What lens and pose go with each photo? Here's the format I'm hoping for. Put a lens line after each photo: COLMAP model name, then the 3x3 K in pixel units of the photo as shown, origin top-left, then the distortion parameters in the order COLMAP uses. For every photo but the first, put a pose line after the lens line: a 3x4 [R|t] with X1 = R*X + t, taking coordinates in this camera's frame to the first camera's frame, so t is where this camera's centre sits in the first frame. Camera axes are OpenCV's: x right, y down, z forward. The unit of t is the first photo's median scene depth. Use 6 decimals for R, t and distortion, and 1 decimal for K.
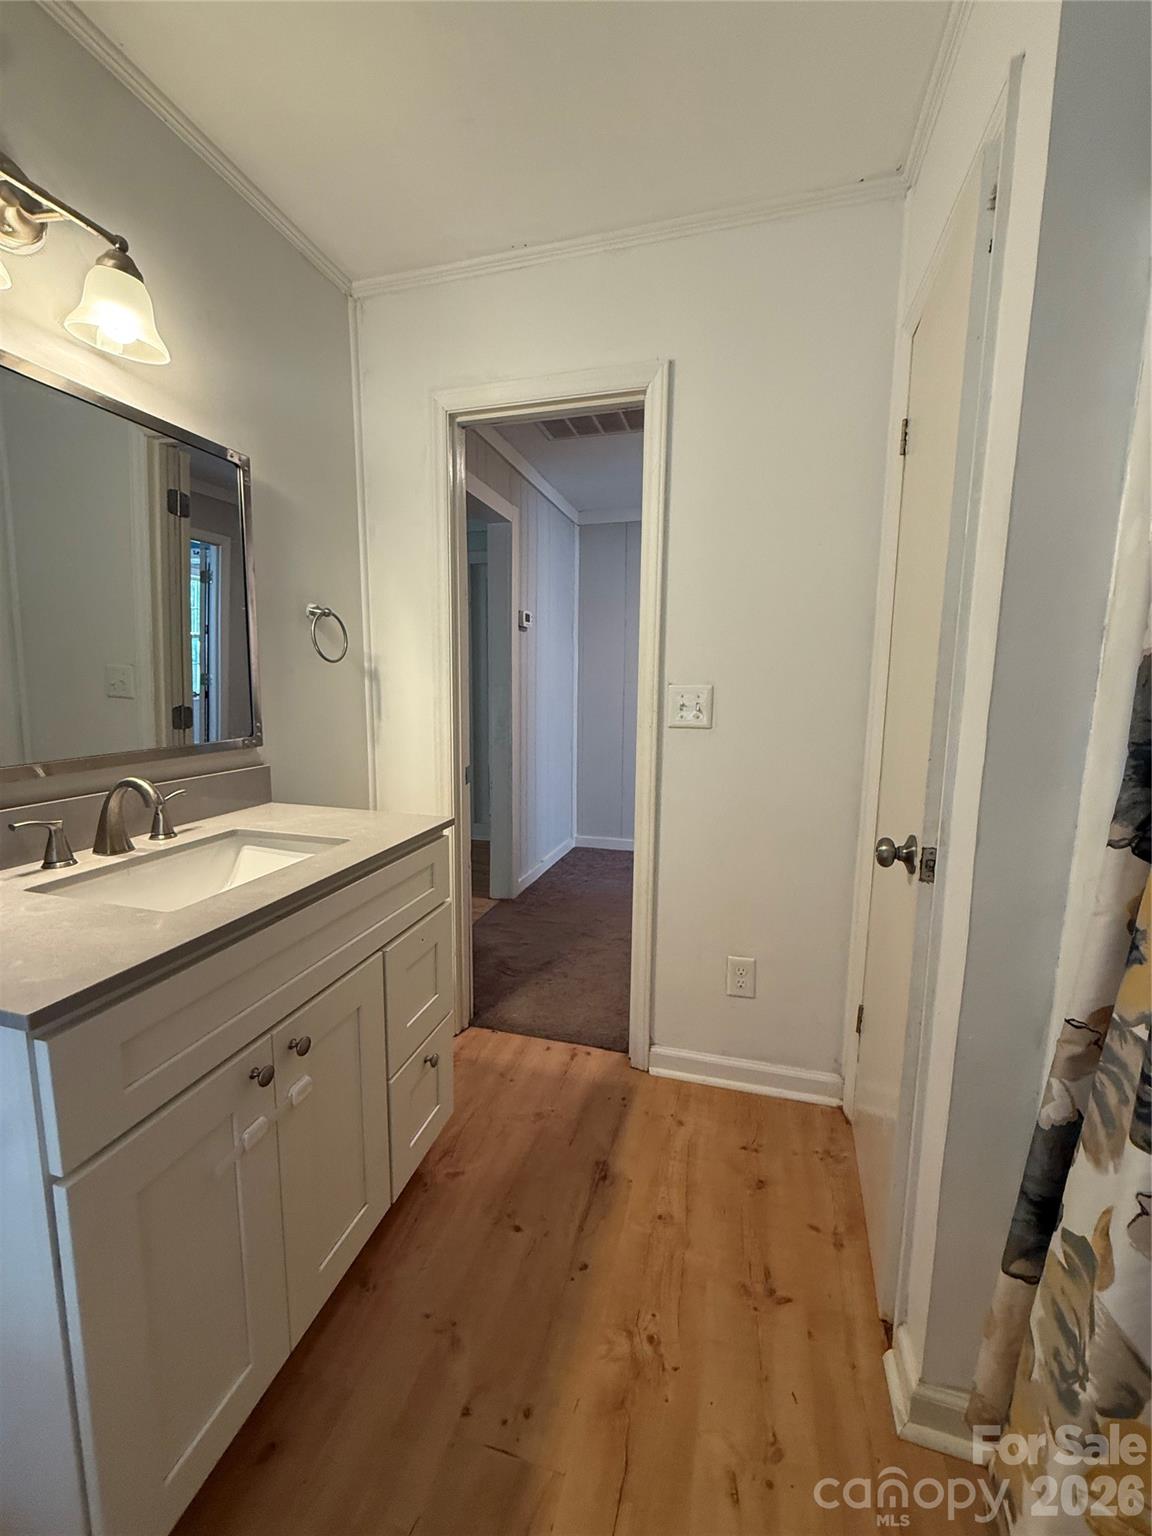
lens RADIAL K [[611.9, 0, 574.2], [0, 611.9, 762.6], [0, 0, 1]] dist [-0.003970, 0.001257]
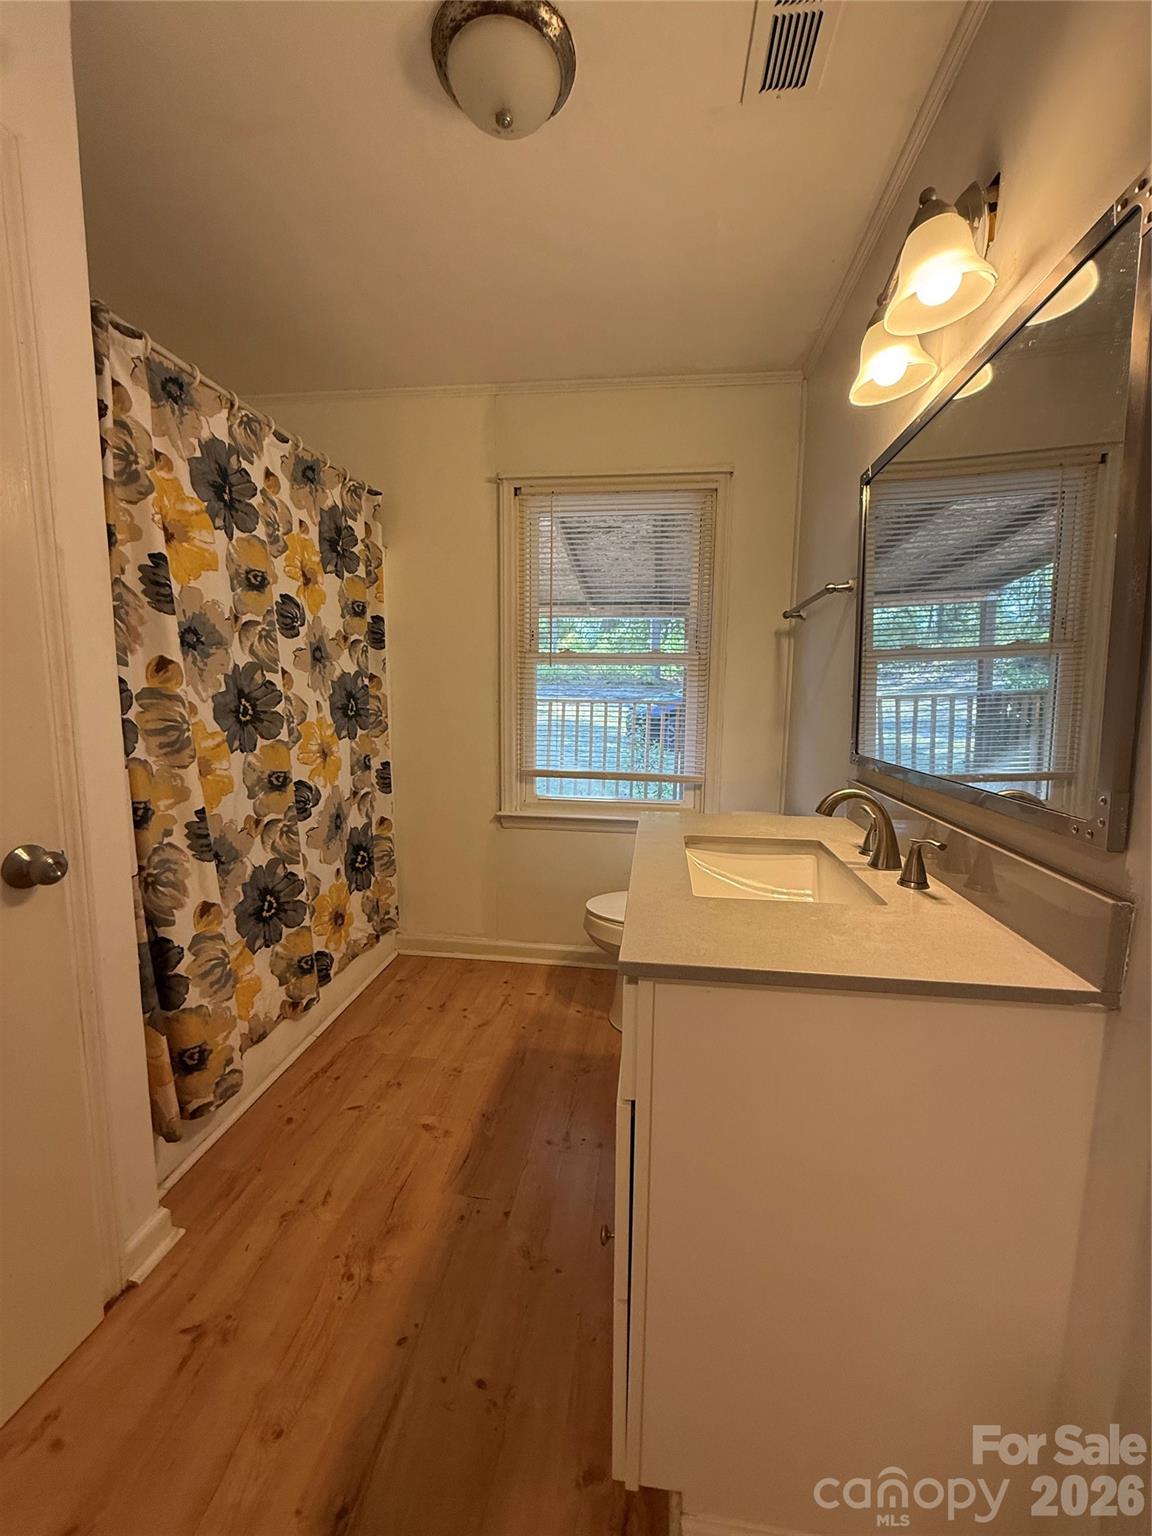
lens RADIAL K [[611.9, 0, 576.4], [0, 611.9, 761.3], [0, 0, 1]] dist [-0.003970, 0.001257]
pose [[-0.990371, -0.001772, -0.138428, -0.126776], [-0.035472, 0.969784, 0.241371, -0.243293], [0.133818, 0.243957, -0.960509, 1.907472]]
